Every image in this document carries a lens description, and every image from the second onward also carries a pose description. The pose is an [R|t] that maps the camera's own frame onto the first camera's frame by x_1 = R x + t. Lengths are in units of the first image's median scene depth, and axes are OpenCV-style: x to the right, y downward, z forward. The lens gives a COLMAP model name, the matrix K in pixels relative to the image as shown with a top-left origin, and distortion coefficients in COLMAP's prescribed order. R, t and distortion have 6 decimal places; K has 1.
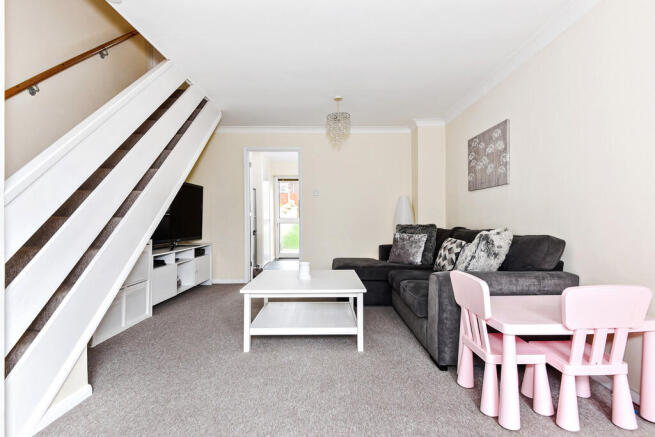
lens RADIAL K [[315.1, 0, 329.4], [0, 315.1, 220.2], [0, 0, 1]] dist [-0.003125, -0.000138]
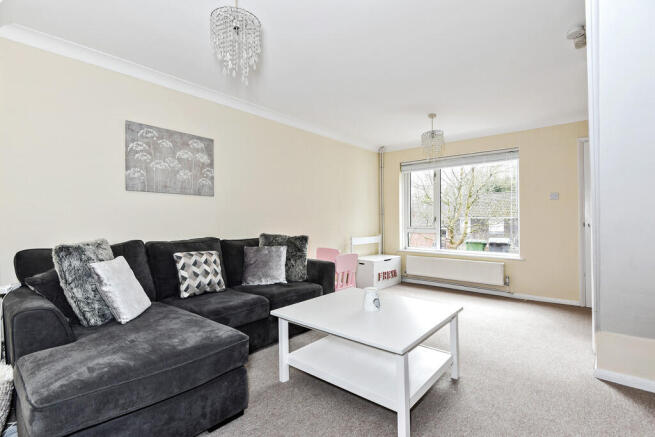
lens RADIAL K [[315.1, 0, 328.6], [0, 315.1, 217.6], [0, 0, 1]] dist [-0.003125, -0.000138]
pose [[-0.761031, -0.011040, 0.648622, -0.477372], [-0.007719, 0.999938, 0.007964, -0.048107], [-0.648670, 0.001054, -0.761069, 1.538488]]
